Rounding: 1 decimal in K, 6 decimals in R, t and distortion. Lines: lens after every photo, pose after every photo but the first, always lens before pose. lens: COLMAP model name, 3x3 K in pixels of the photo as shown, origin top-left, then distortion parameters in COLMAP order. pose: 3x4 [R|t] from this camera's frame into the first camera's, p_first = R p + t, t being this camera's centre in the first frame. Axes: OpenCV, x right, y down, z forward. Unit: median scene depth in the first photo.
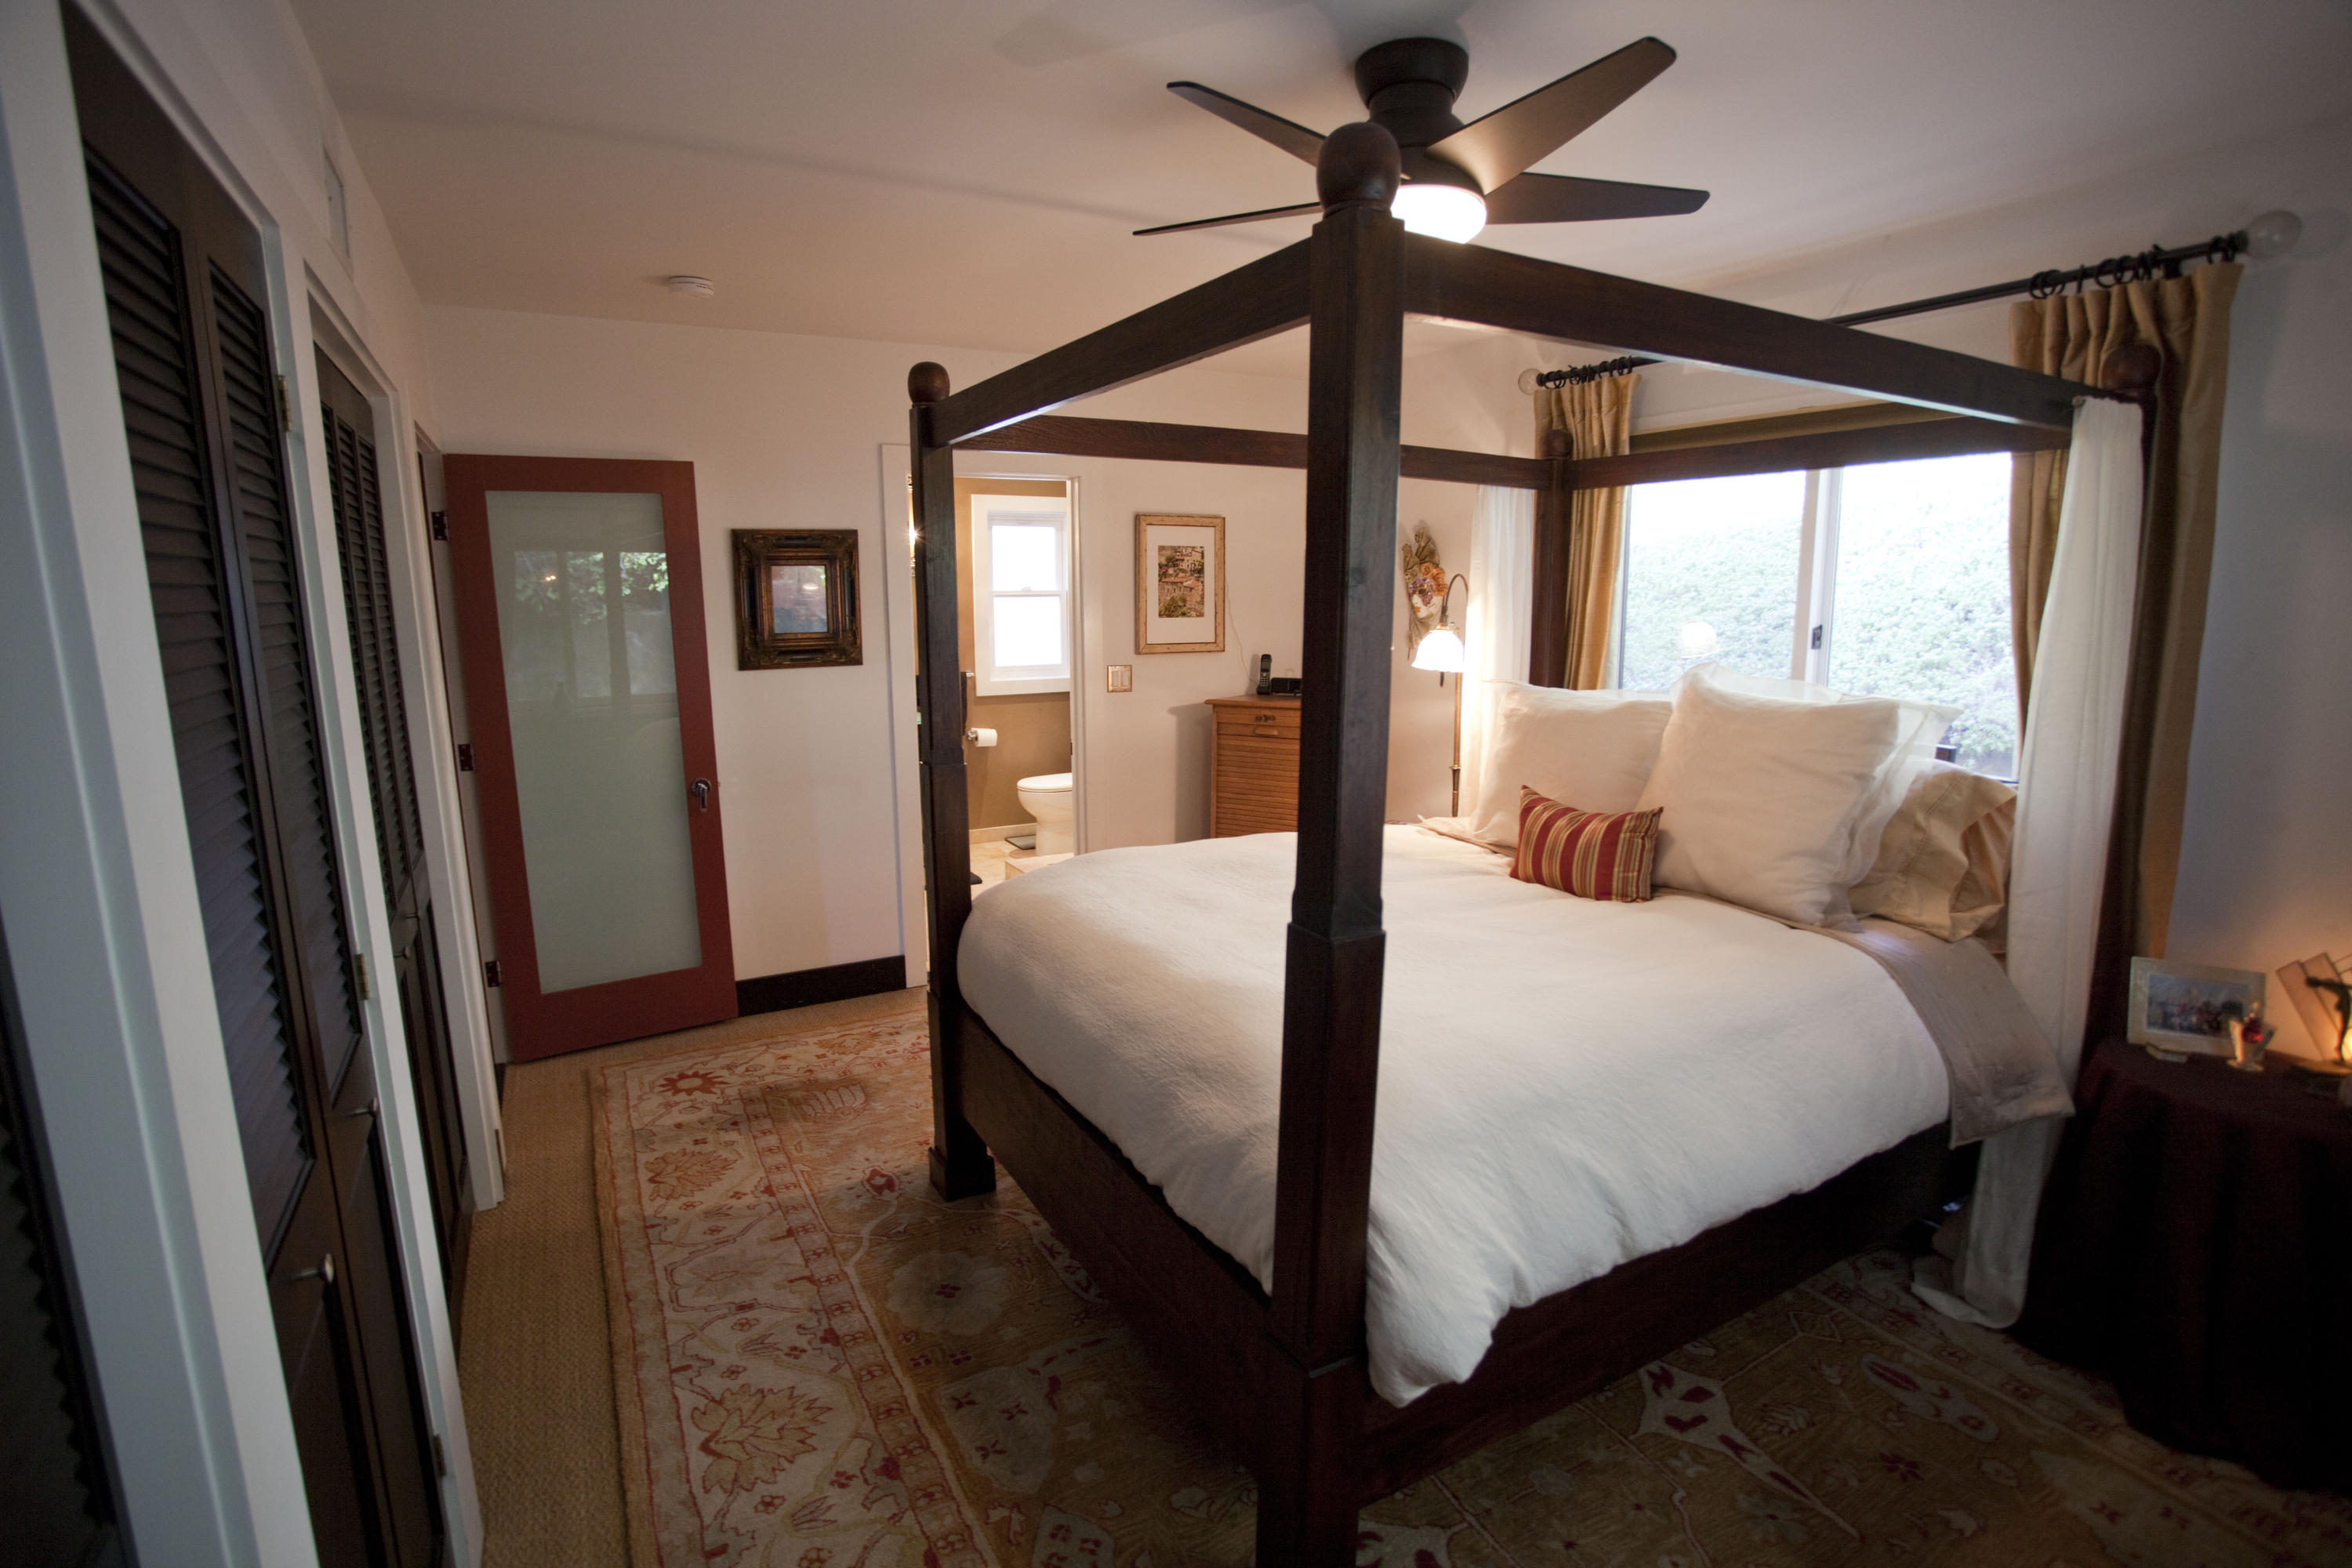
lens RADIAL K [[1144.3, 0, 1179.5], [0, 1144.3, 785.3], [0, 0, 1]] dist [-0.003820, 0.000014]
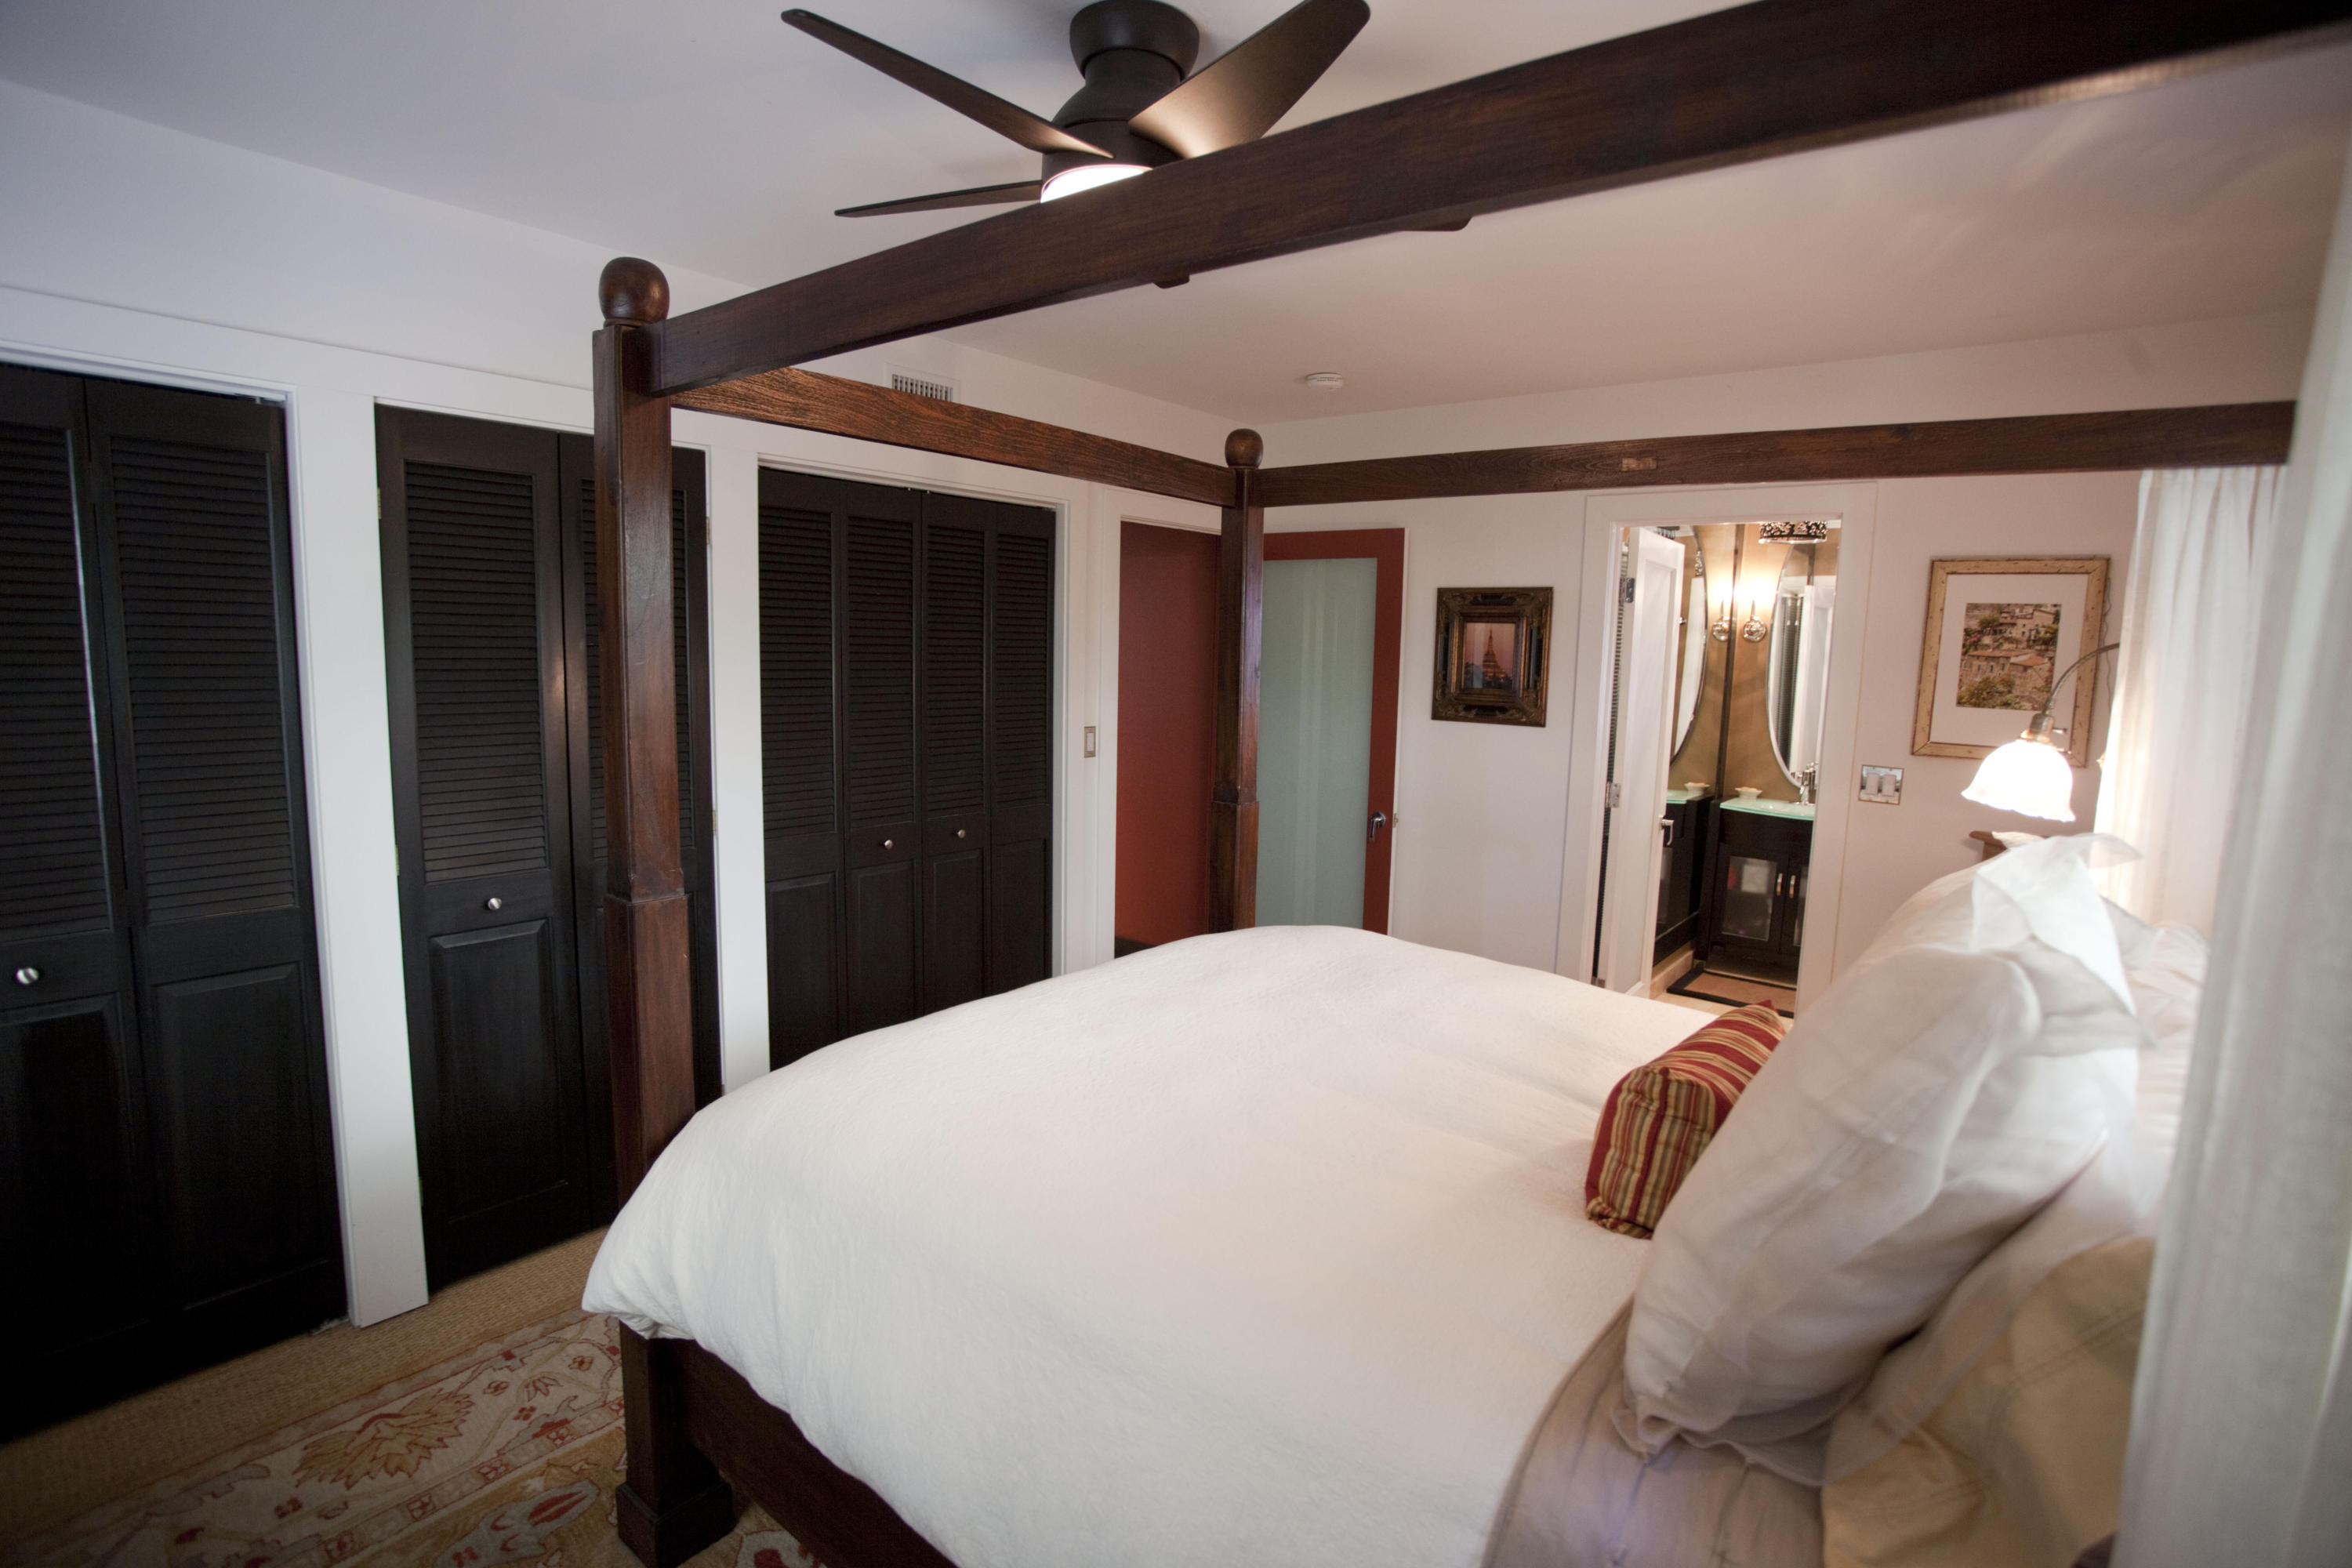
lens RADIAL K [[1144.3, 0, 1176.5], [0, 1144.3, 772.6], [0, 0, 1]] dist [-0.003820, 0.000014]
pose [[0.409139, 0.127516, -0.903518, 0.413908], [-0.193654, 0.979765, 0.050585, -0.050561], [0.891686, 0.154273, 0.425554, 0.289924]]
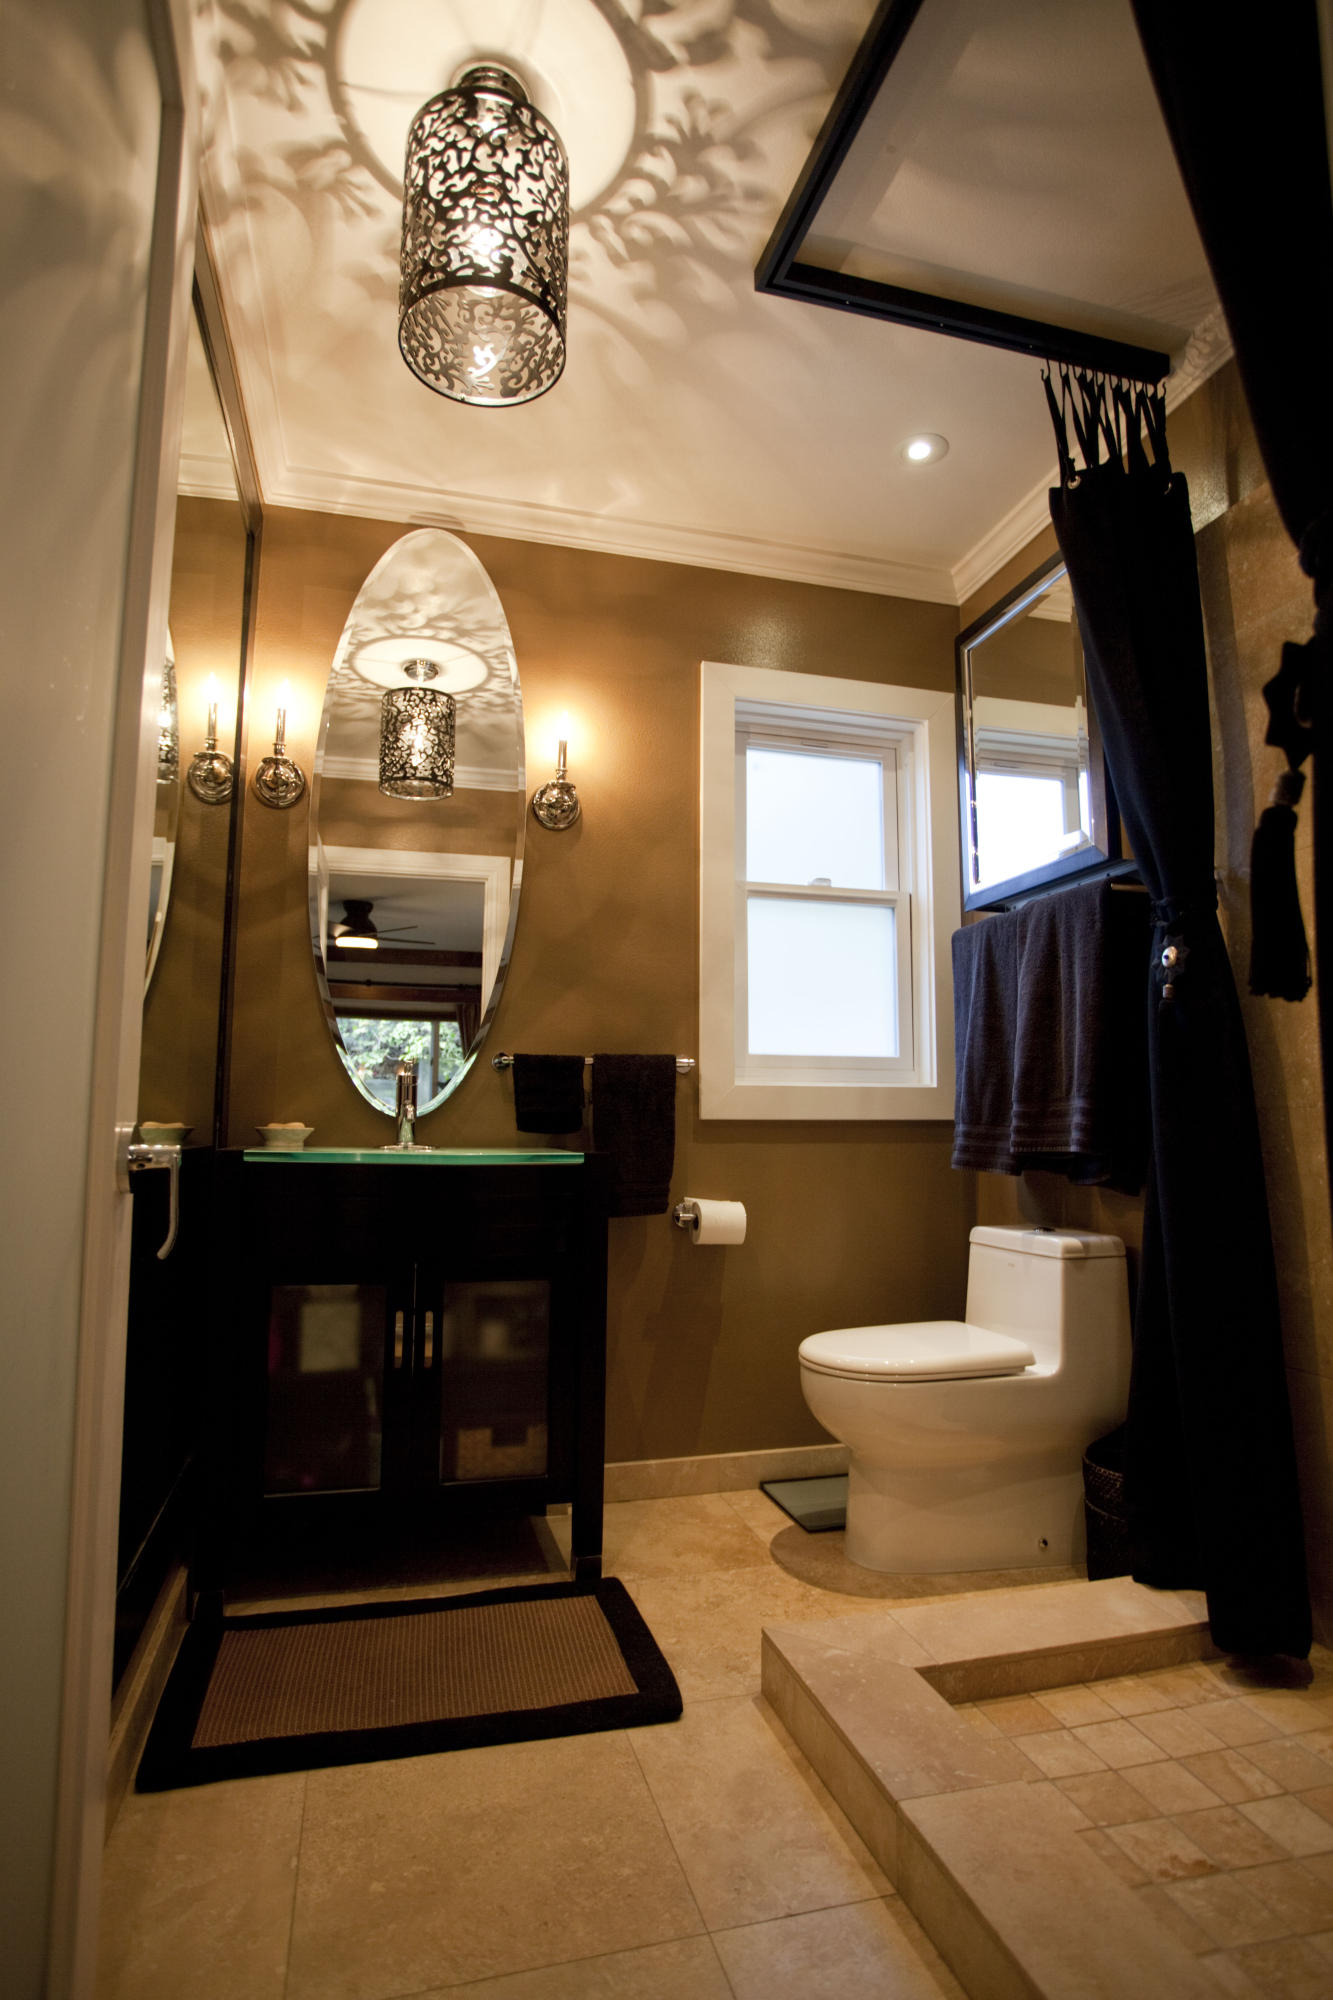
lens RADIAL K [[1066.1, 0, 660.8], [0, 1066.1, 990.6], [0, 0, 1]] dist [-0.031856, -0.000134]
pose [[0.975751, -0.020714, -0.217900, -0.155649], [-0.045980, 0.953902, -0.296577, -0.011614], [0.213999, 0.299404, 0.929818, 0.914185]]
